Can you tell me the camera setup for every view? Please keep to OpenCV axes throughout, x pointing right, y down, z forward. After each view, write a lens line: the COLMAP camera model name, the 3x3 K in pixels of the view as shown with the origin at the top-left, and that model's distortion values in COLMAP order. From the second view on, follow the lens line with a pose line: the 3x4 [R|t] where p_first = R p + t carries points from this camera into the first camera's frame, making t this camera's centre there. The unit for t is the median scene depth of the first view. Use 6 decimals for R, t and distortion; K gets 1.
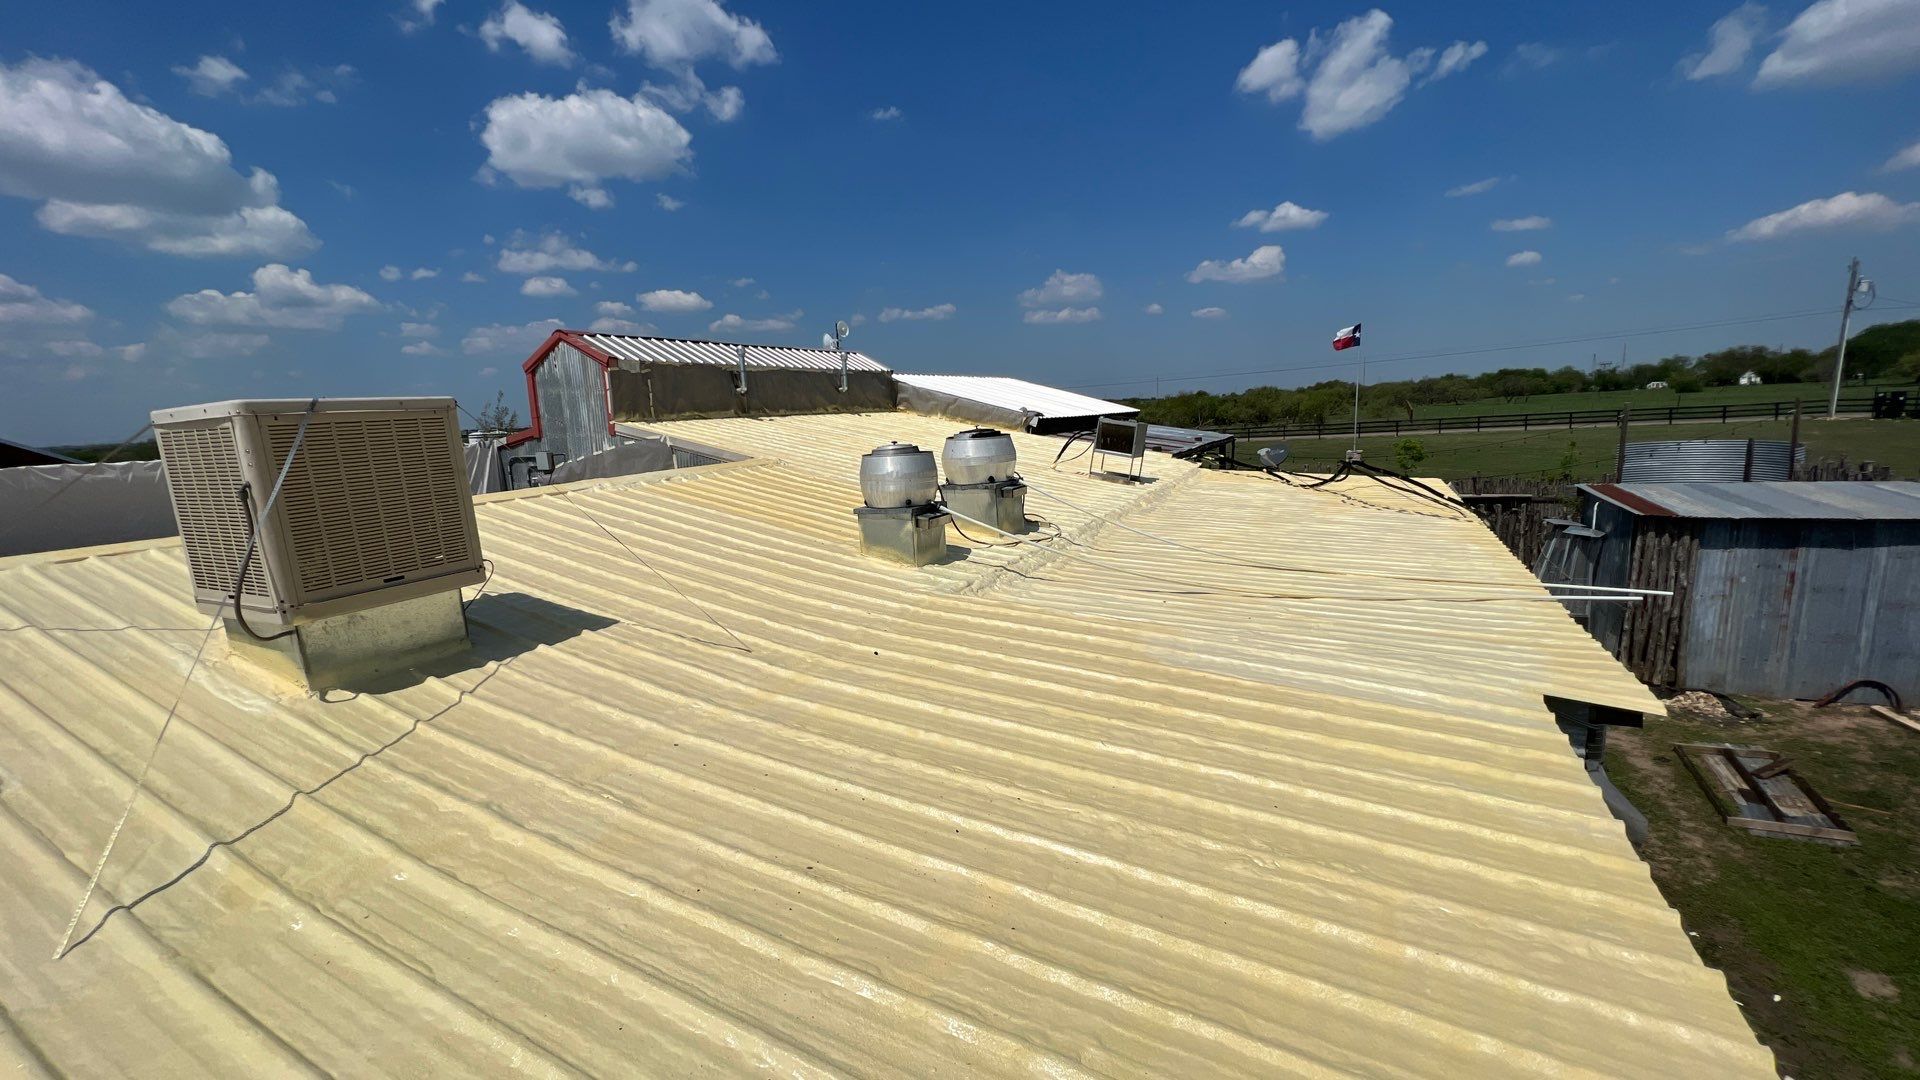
lens RADIAL K [[772.4, 0, 957.9], [0, 772.4, 535.0], [0, 0, 1]] dist [-0.002359, 0.001276]
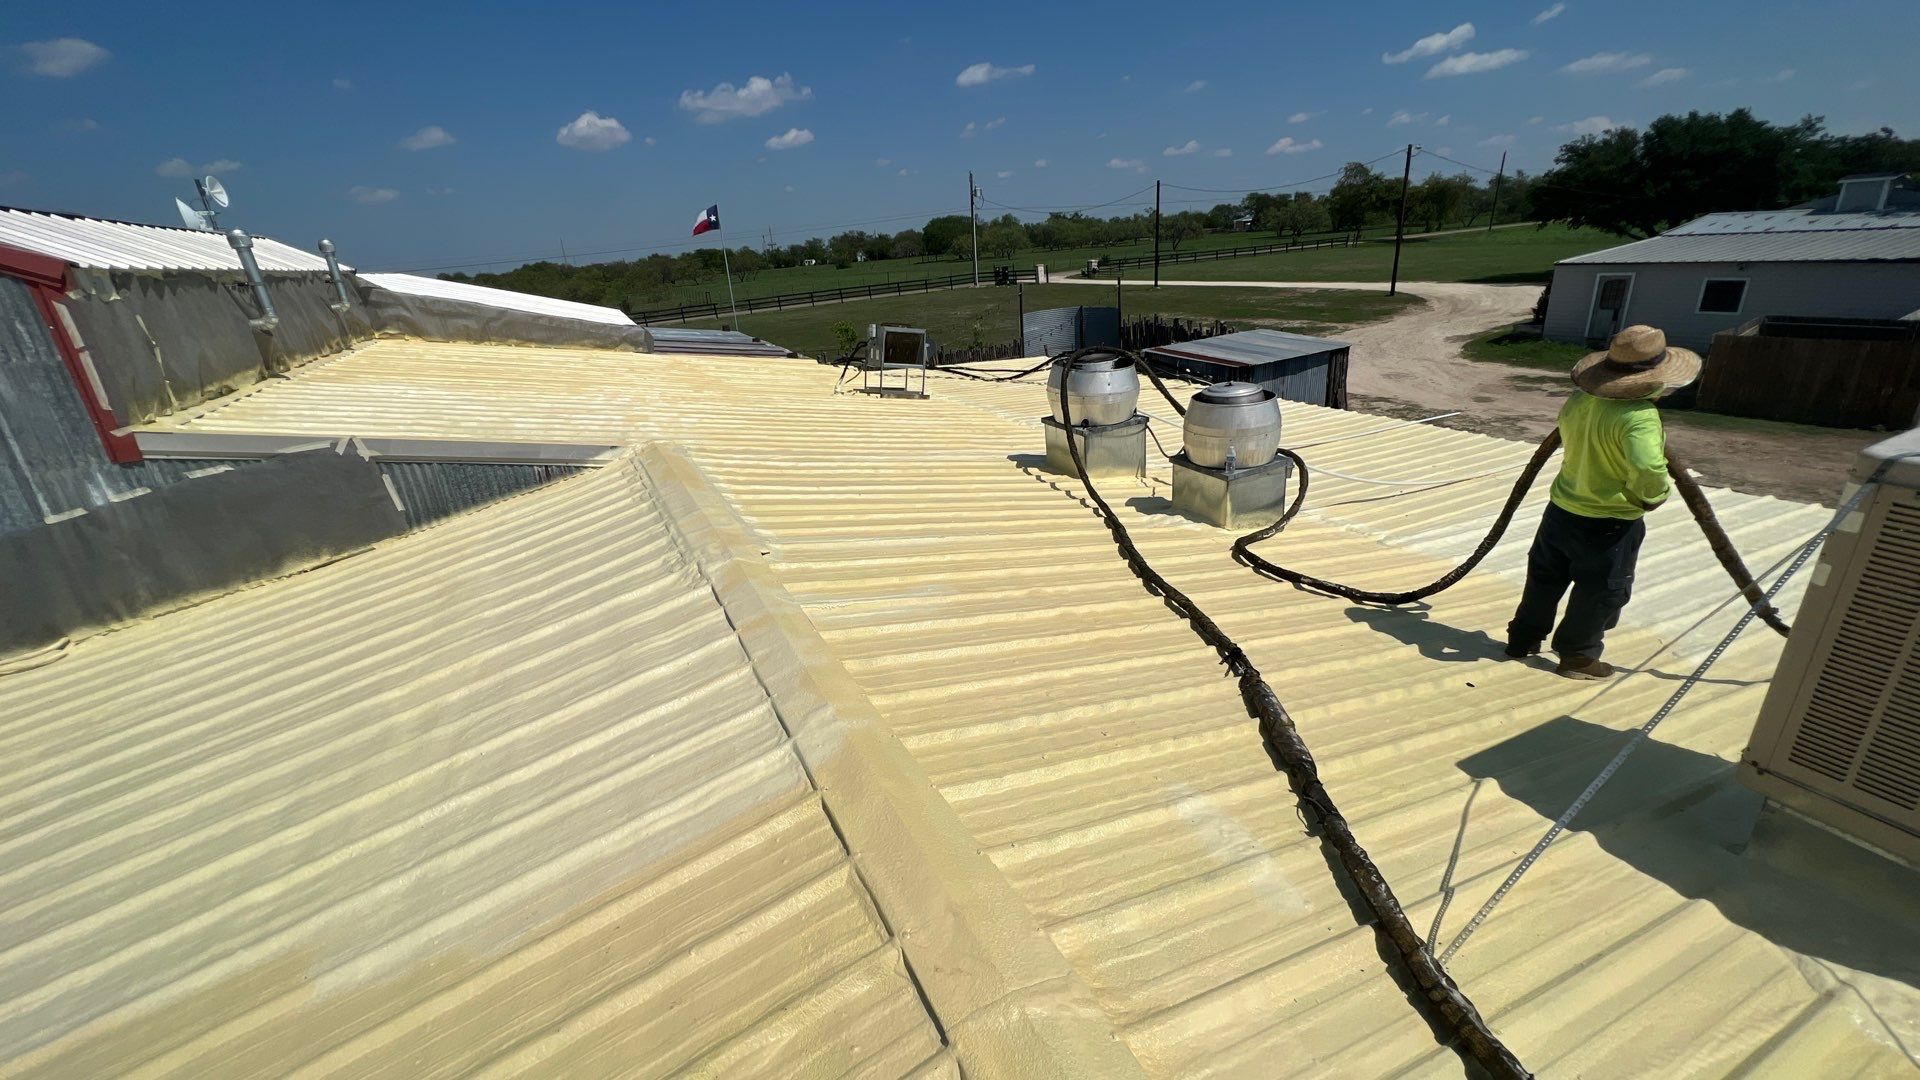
lens RADIAL K [[772.4, 0, 961.4], [0, 772.4, 537.5], [0, 0, 1]] dist [-0.002359, 0.001276]
pose [[0.591480, -0.283672, 0.754773, -0.315270], [0.170684, 0.958907, 0.226636, -0.068151], [-0.788047, -0.005223, 0.615592, 0.254876]]
